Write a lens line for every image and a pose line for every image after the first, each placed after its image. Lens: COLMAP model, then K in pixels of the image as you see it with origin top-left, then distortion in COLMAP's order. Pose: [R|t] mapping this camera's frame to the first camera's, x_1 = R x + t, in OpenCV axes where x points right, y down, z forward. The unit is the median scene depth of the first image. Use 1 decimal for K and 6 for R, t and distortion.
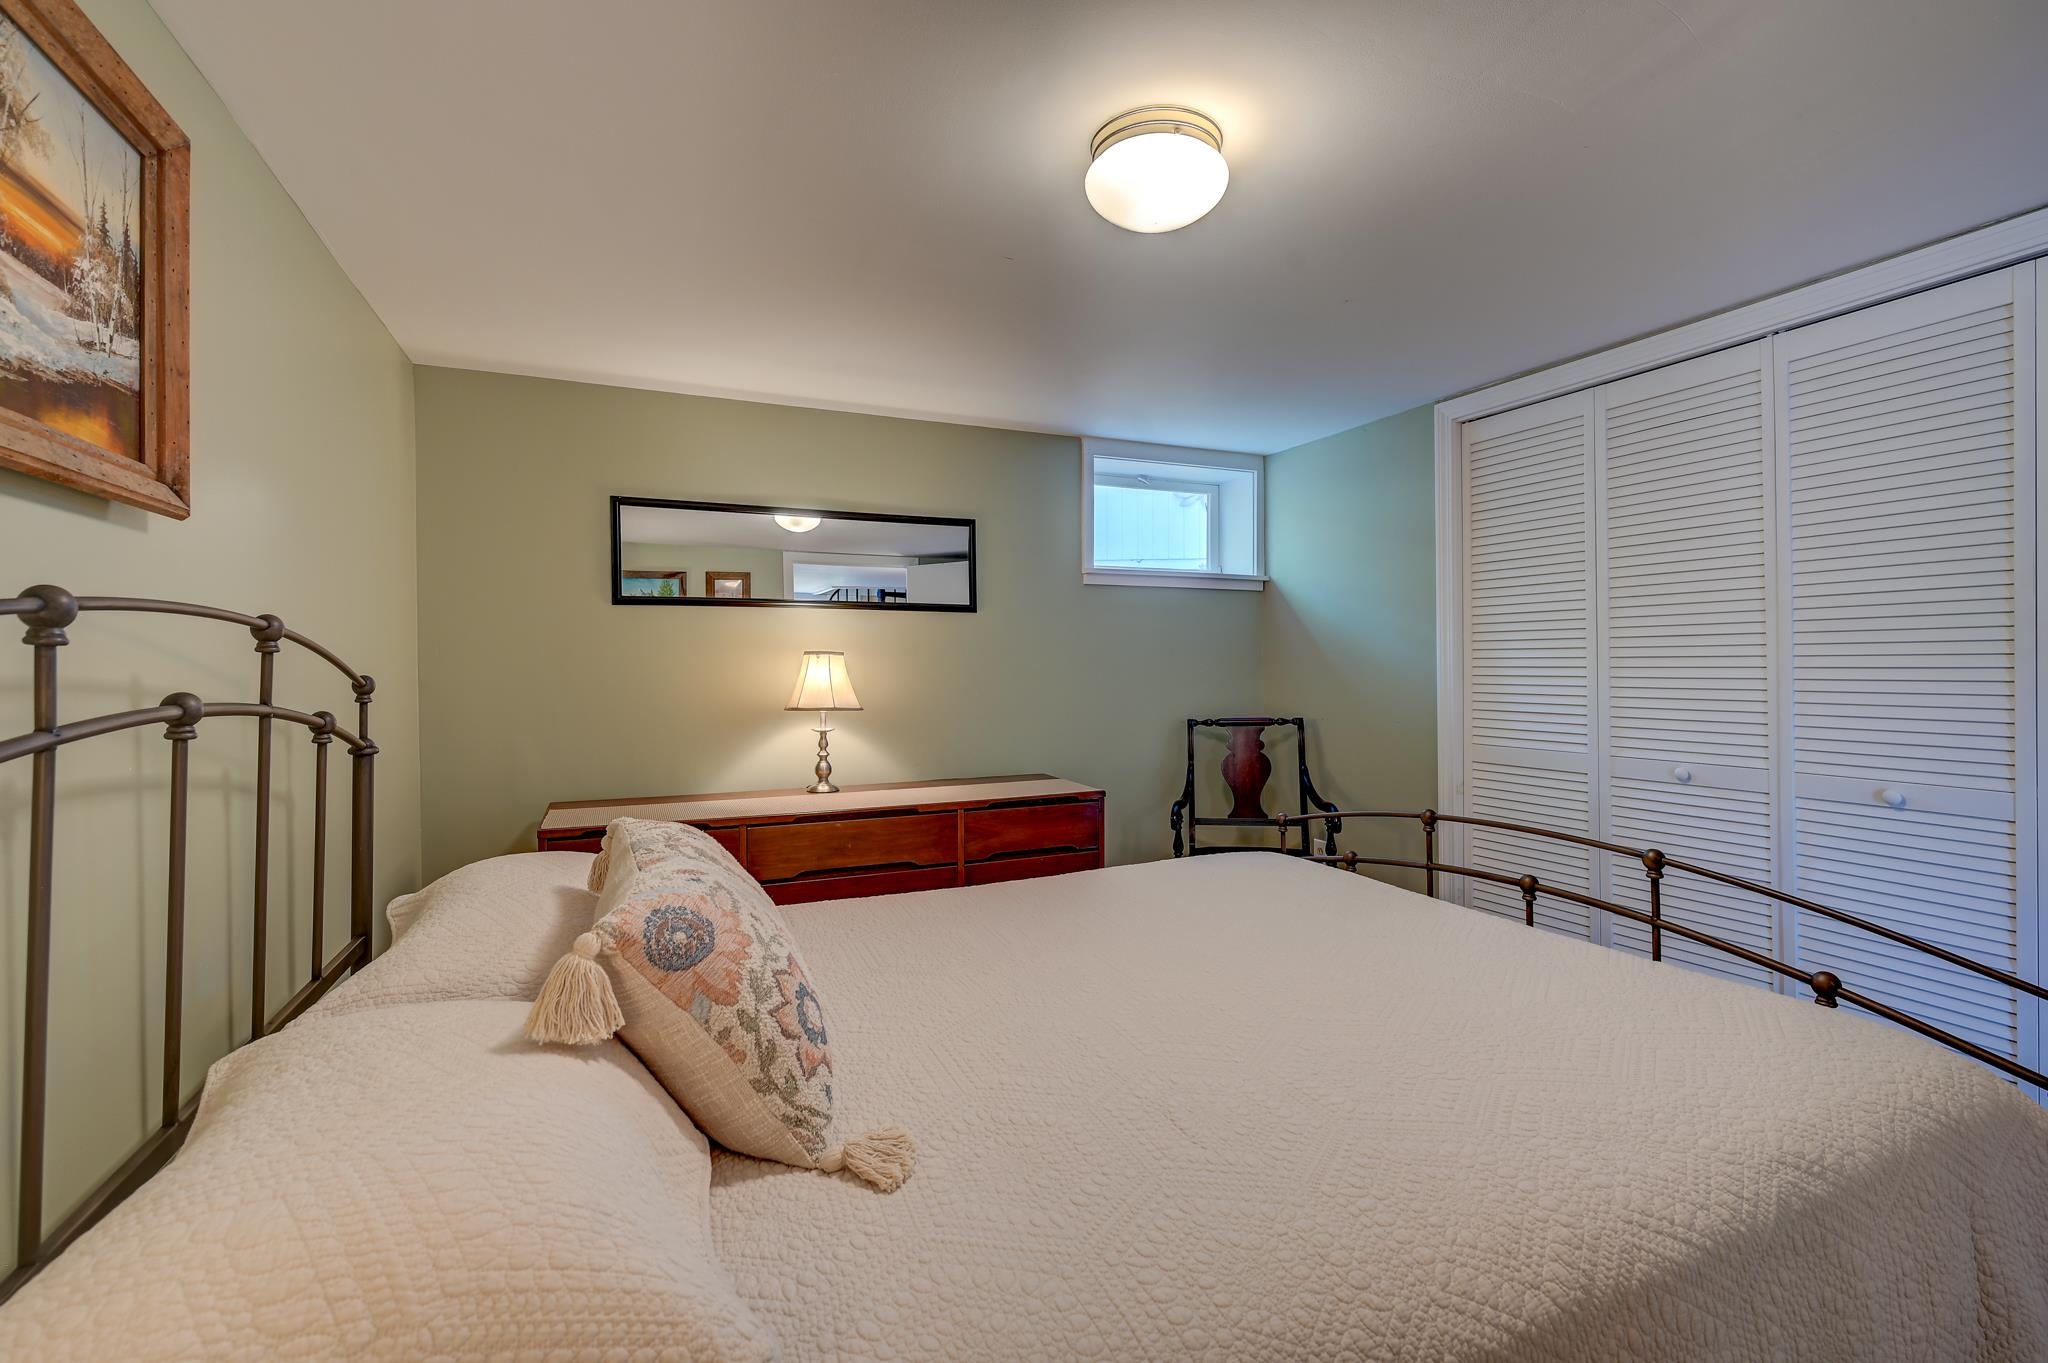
lens RADIAL K [[905.3, 0, 1039.7], [0, 905.3, 671.1], [0, 0, 1]] dist [0.002225, 0.000545]
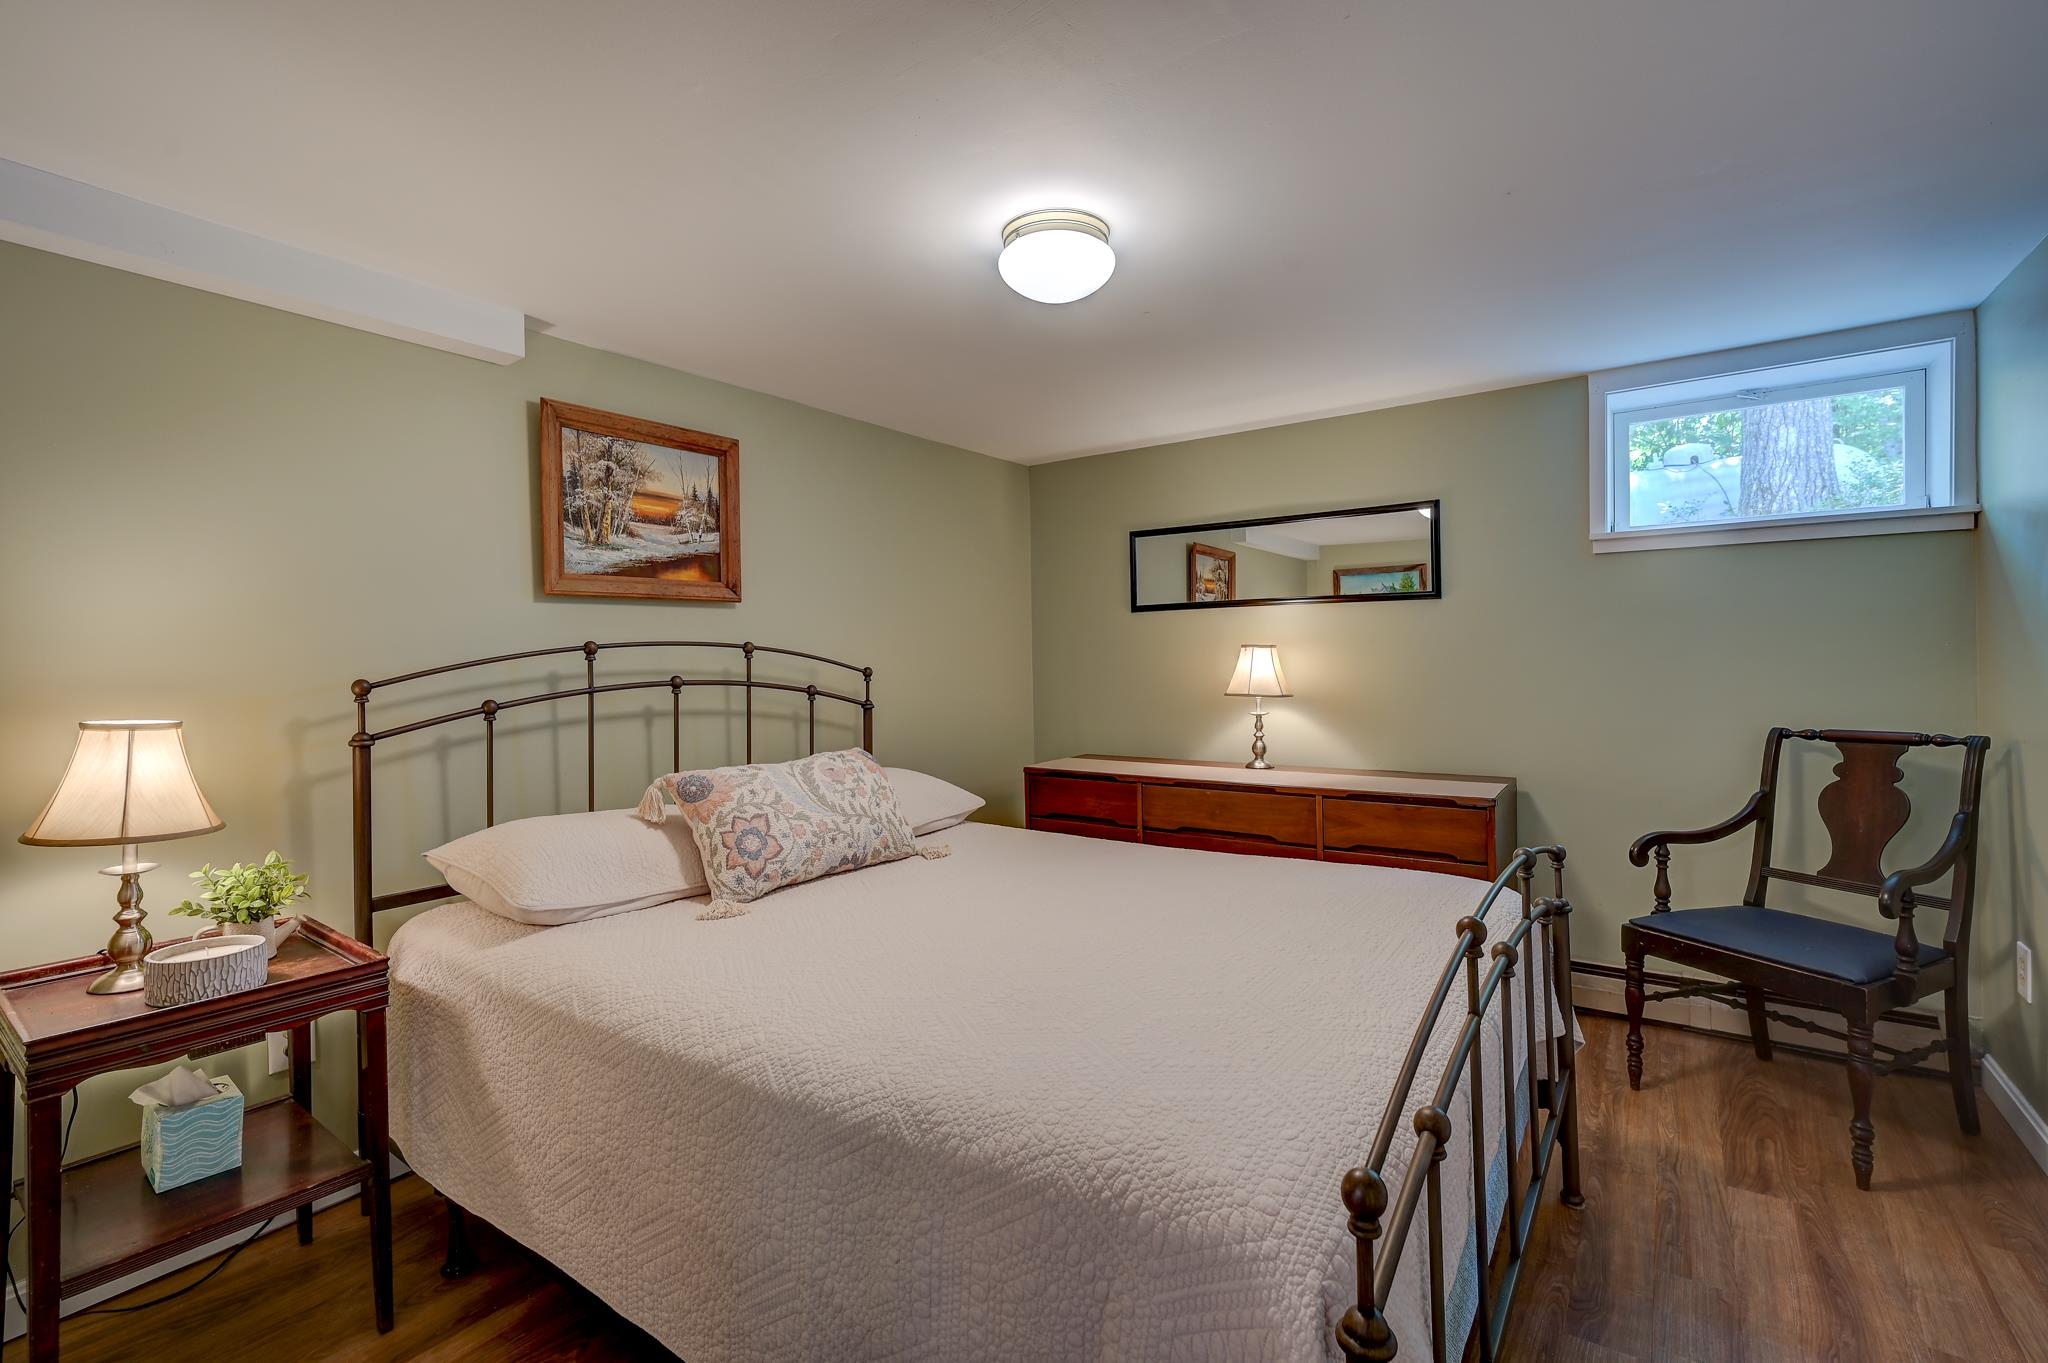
lens RADIAL K [[905.3, 0, 1039.7], [0, 905.3, 671.1], [0, 0, 1]] dist [0.002225, 0.000545]
pose [[0.517918, 0.008218, -0.855391, 0.744969], [0.006678, 0.999885, 0.013650, -0.007247], [0.855404, -0.012782, 0.517803, 0.222591]]
